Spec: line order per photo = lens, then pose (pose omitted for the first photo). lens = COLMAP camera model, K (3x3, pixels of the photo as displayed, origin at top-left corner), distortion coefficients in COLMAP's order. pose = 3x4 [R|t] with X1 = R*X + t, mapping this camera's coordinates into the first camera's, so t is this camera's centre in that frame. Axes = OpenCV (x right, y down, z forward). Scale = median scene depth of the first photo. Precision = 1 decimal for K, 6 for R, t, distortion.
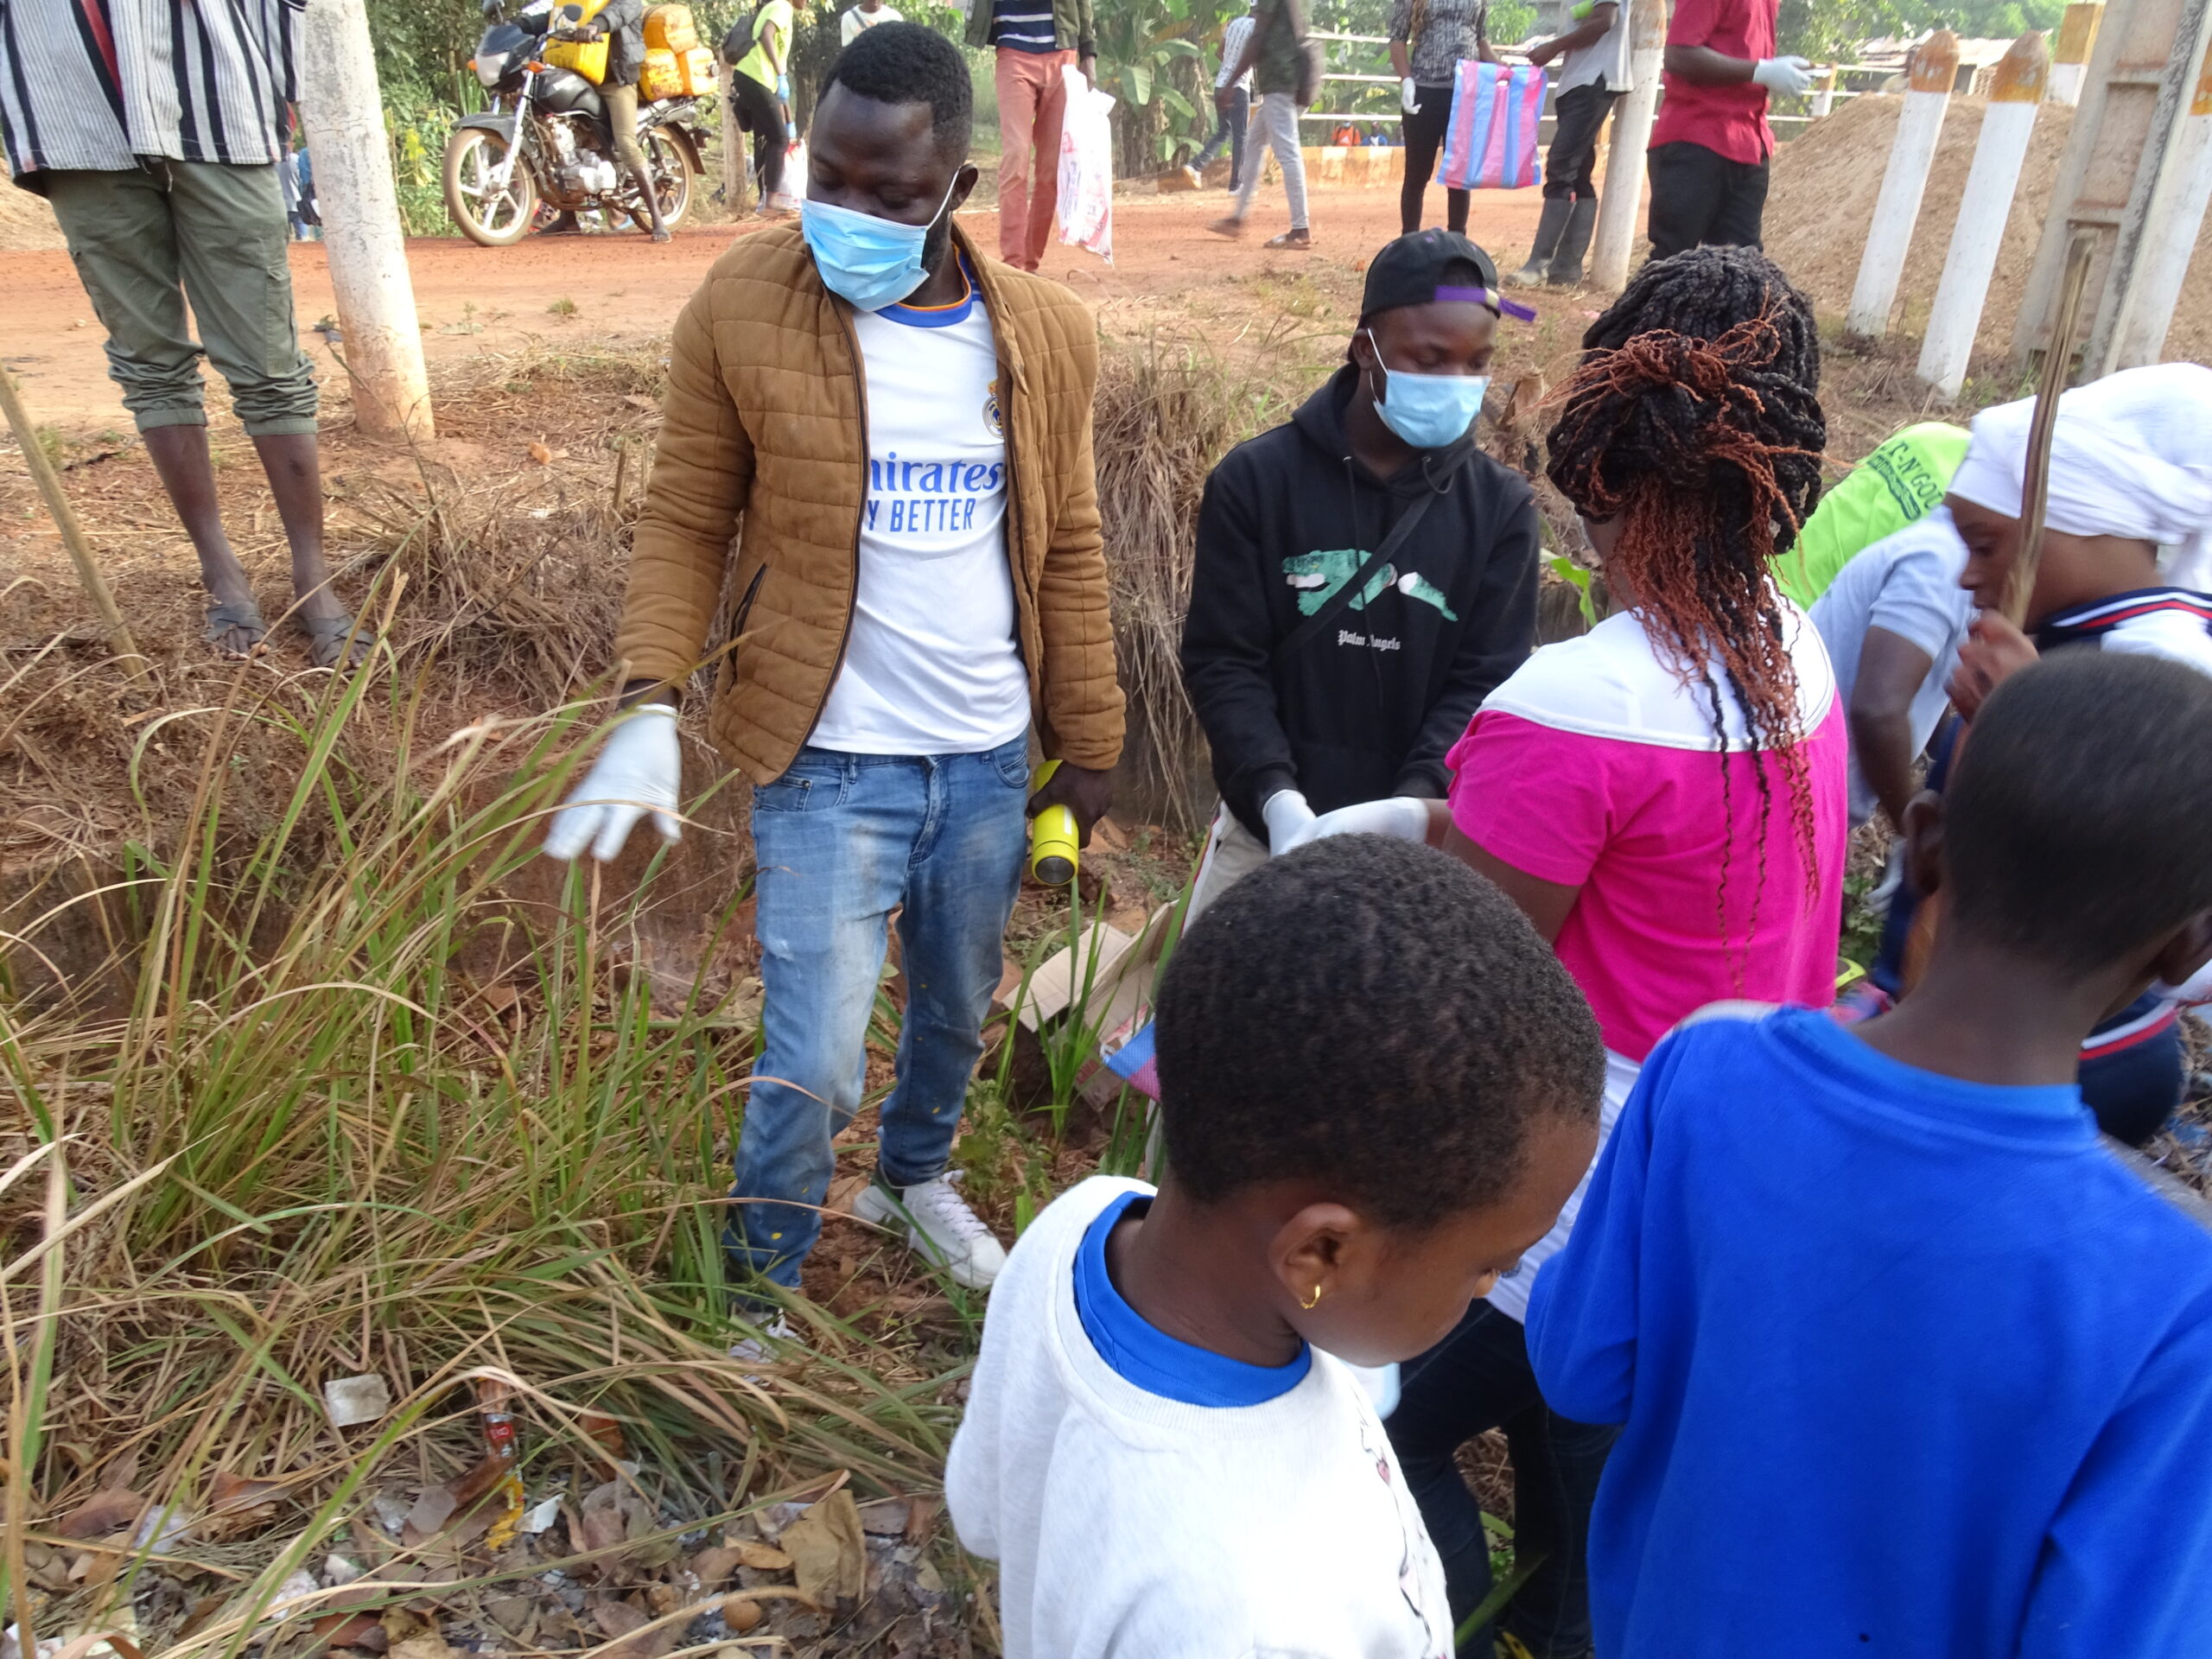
lens RADIAL K [[1587.4, 0, 1118.3], [0, 1587.4, 826.1], [0, 0, 1]] dist [0.002568, 0.007683]
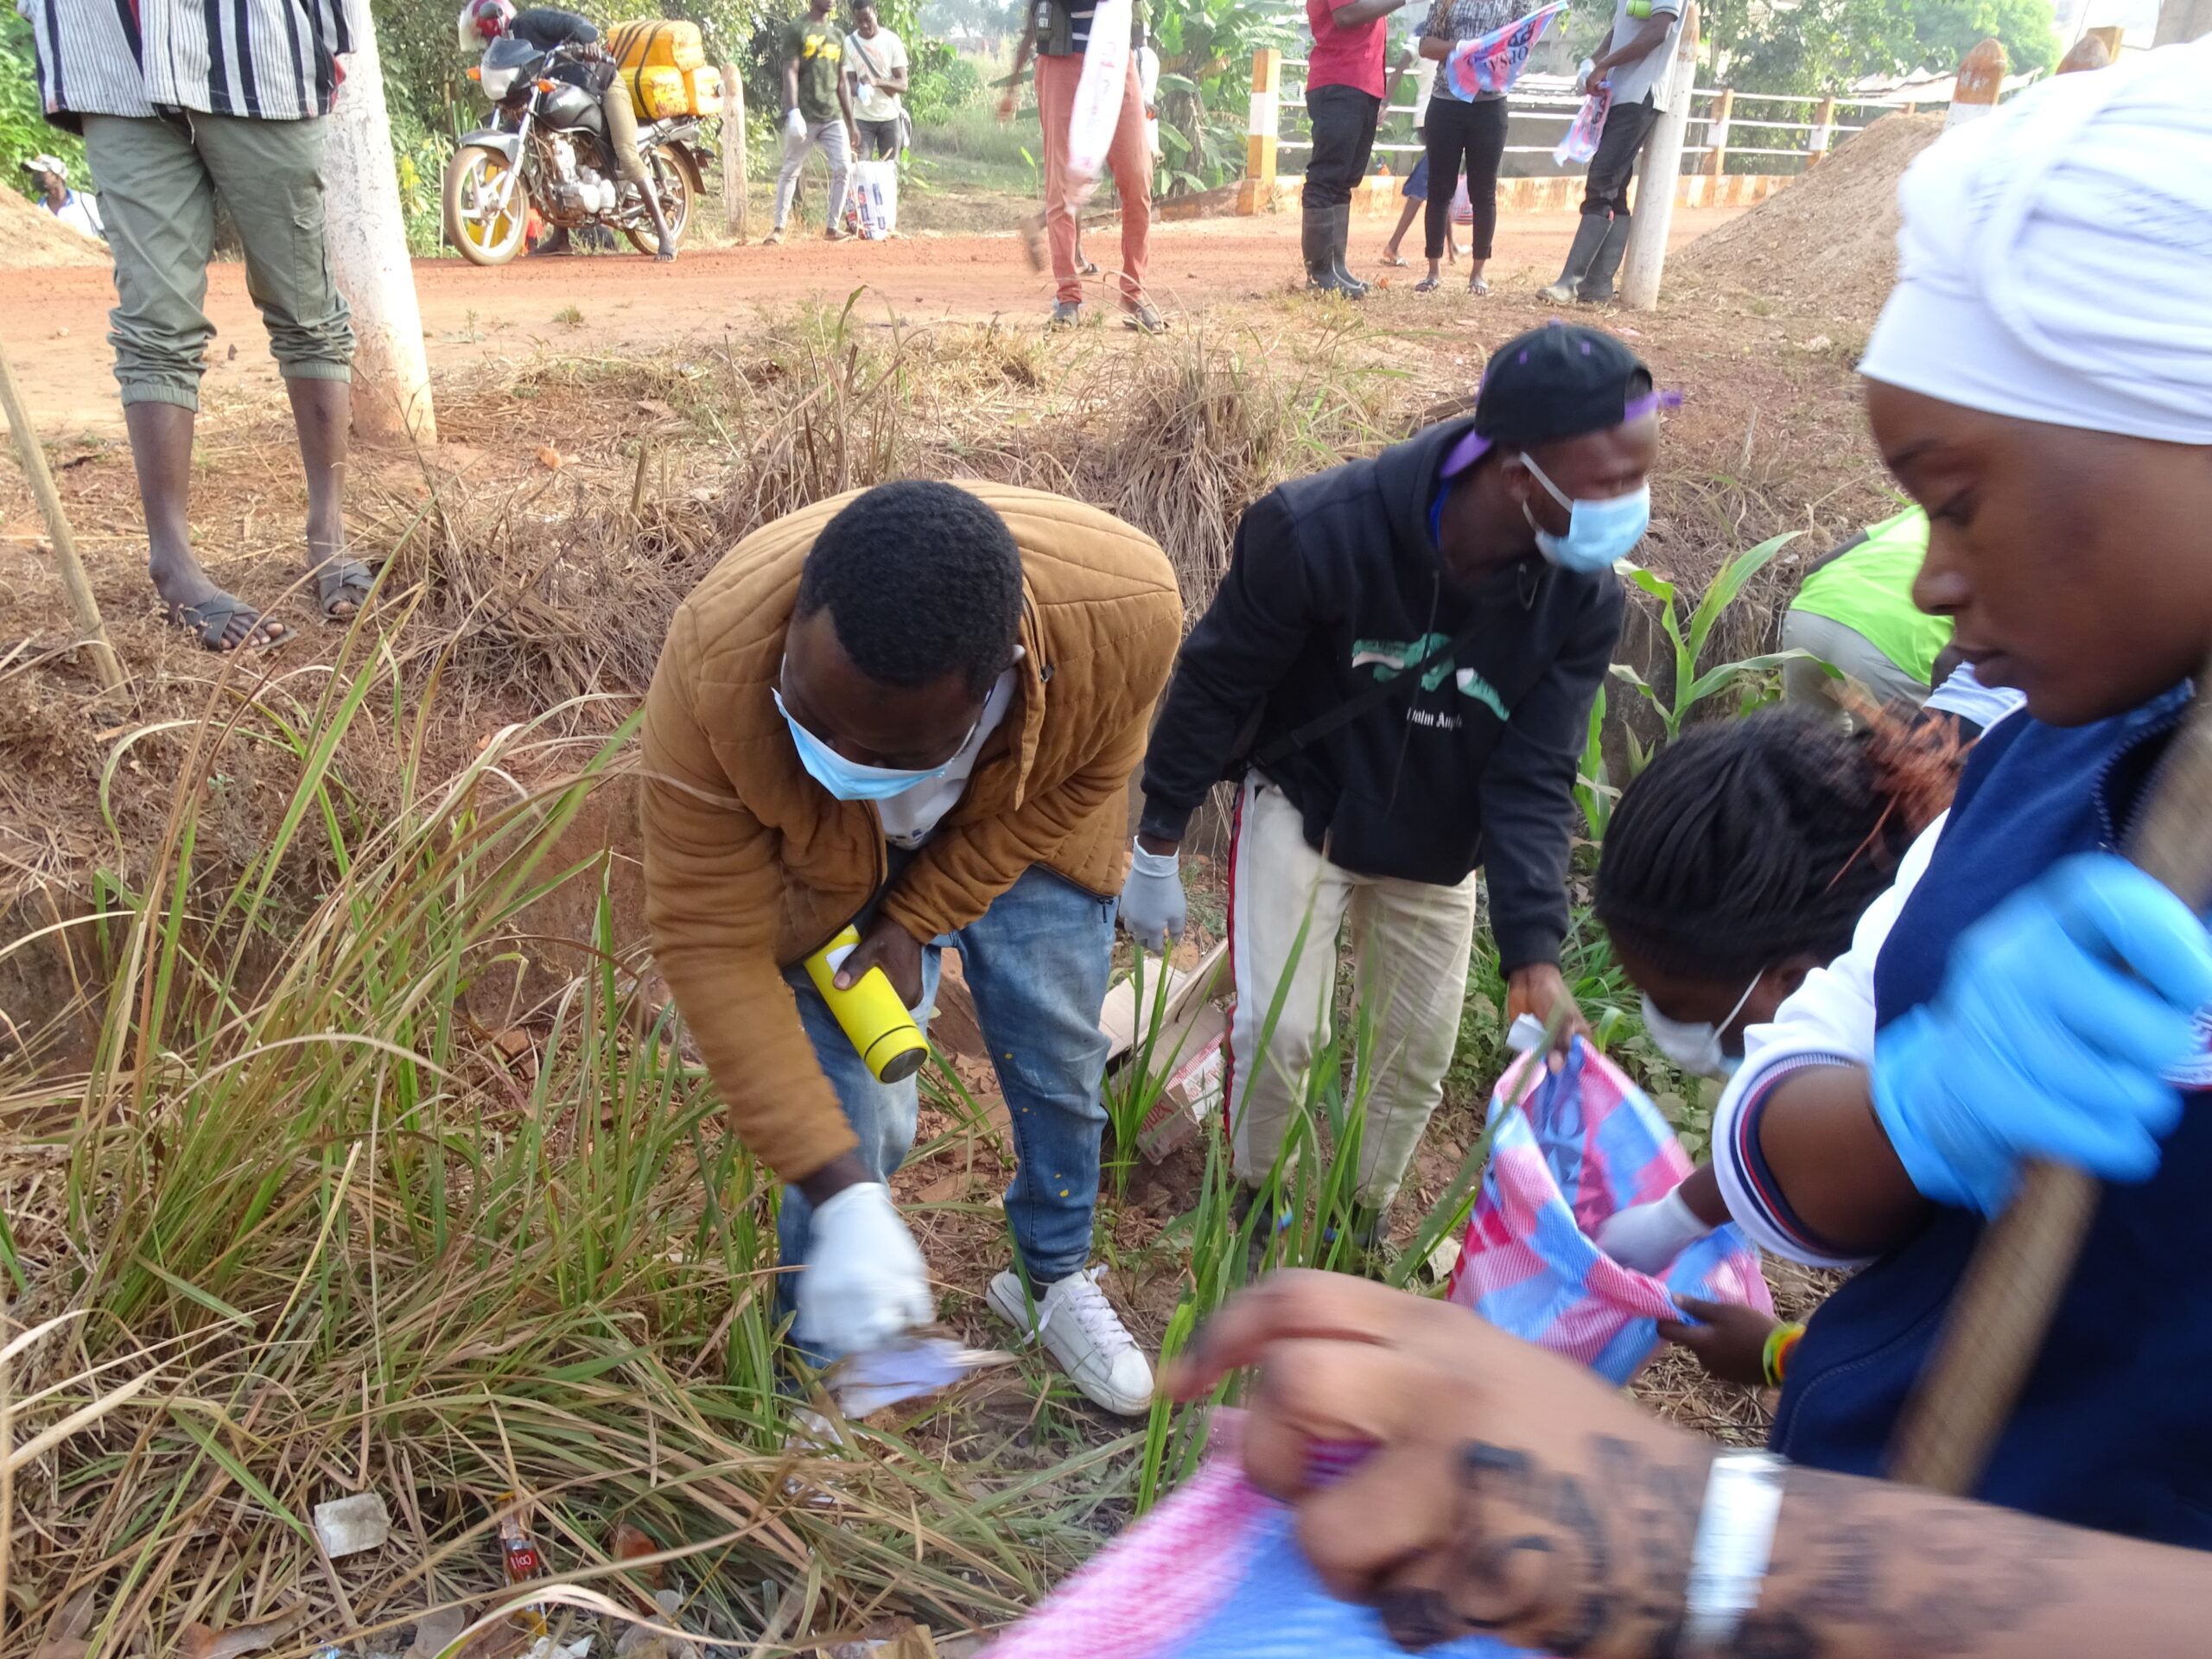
lens RADIAL K [[1593.2, 0, 1110.7], [0, 1593.2, 828.5], [0, 0, 1]] dist [0.010621, -0.000506]
pose [[0.999999, -0.000238, 0.000980, -0.051800], [0.000259, 0.999781, -0.020916, 0.005050], [-0.000975, 0.020916, 0.999781, 0.095550]]
